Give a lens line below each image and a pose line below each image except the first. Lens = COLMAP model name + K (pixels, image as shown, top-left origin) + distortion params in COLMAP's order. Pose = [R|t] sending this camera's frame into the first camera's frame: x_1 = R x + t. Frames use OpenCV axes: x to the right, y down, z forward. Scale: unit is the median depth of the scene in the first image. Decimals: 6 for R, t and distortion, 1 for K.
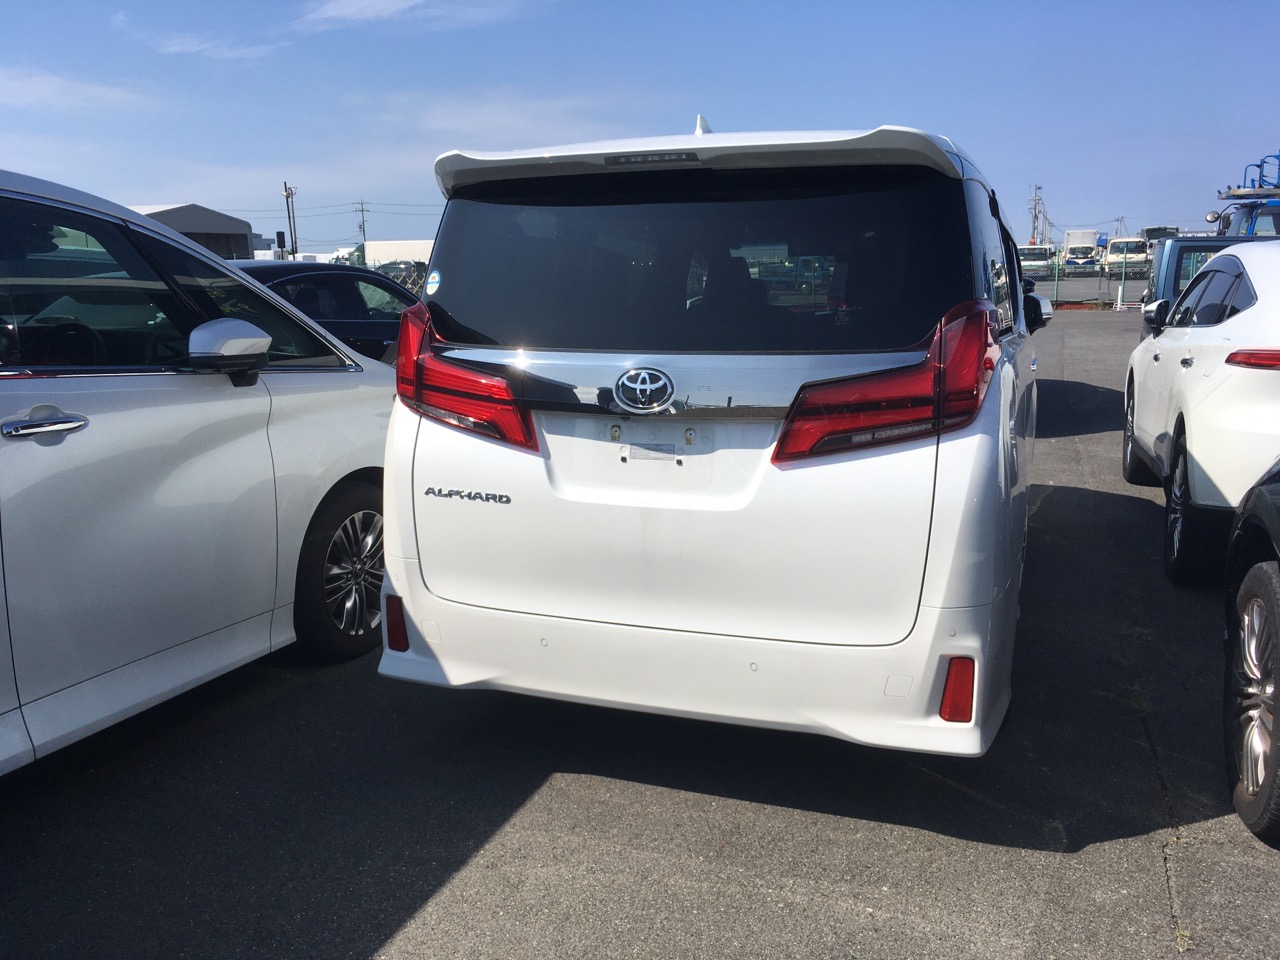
lens RADIAL K [[1076.4, 0, 640.0], [0, 1076.4, 480.0], [0, 0, 1]] dist [0.075858, -0.119851]
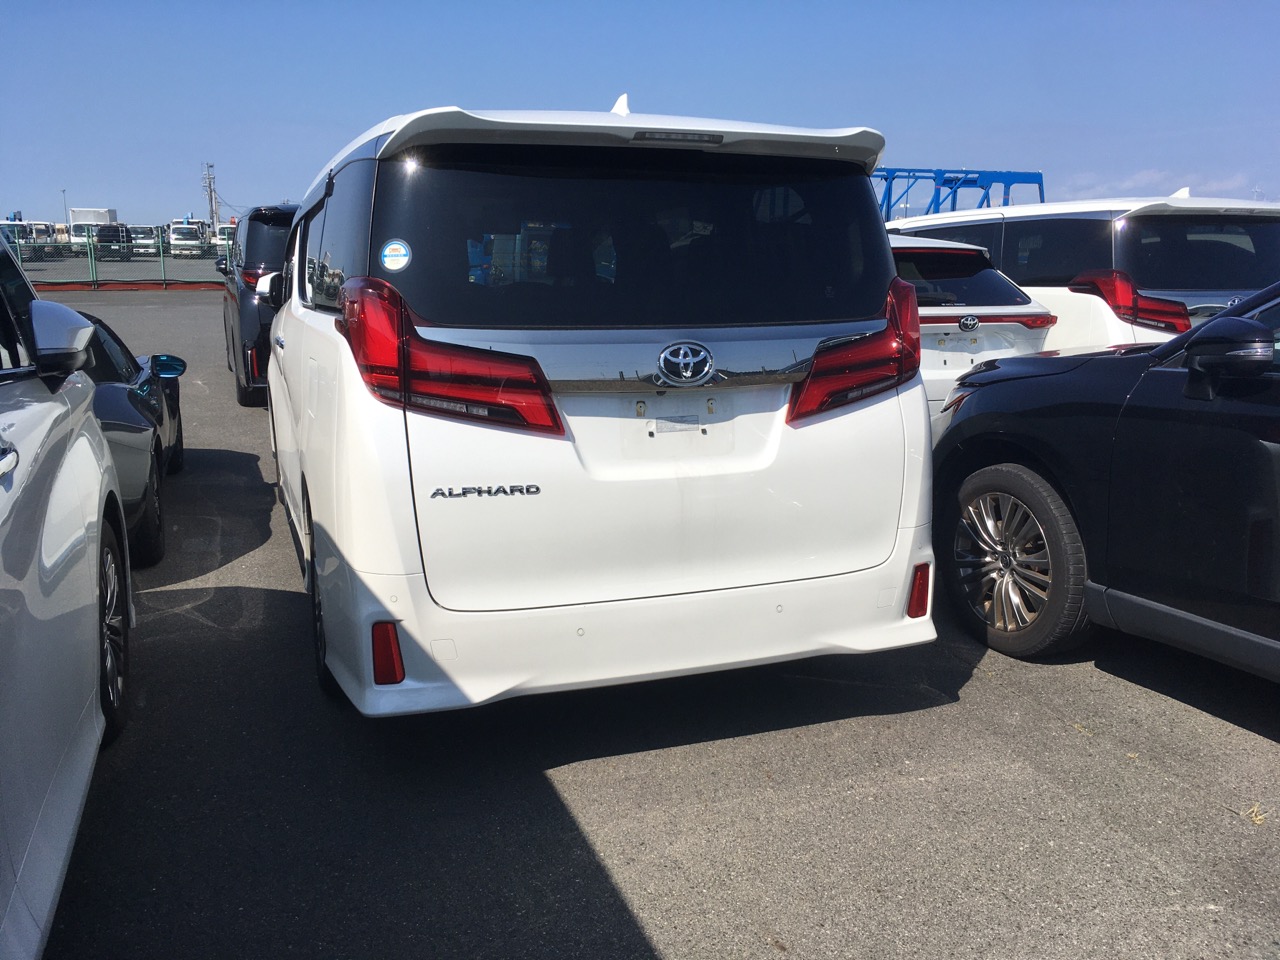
lens RADIAL K [[1076.4, 0, 640.0], [0, 1076.4, 480.0], [0, 0, 1]] dist [0.075858, -0.119851]
pose [[0.760838, -0.118856, 0.637965, -0.684365], [0.105571, 0.992658, 0.059034, -0.037753], [-0.640297, 0.022435, 0.767800, 0.234151]]
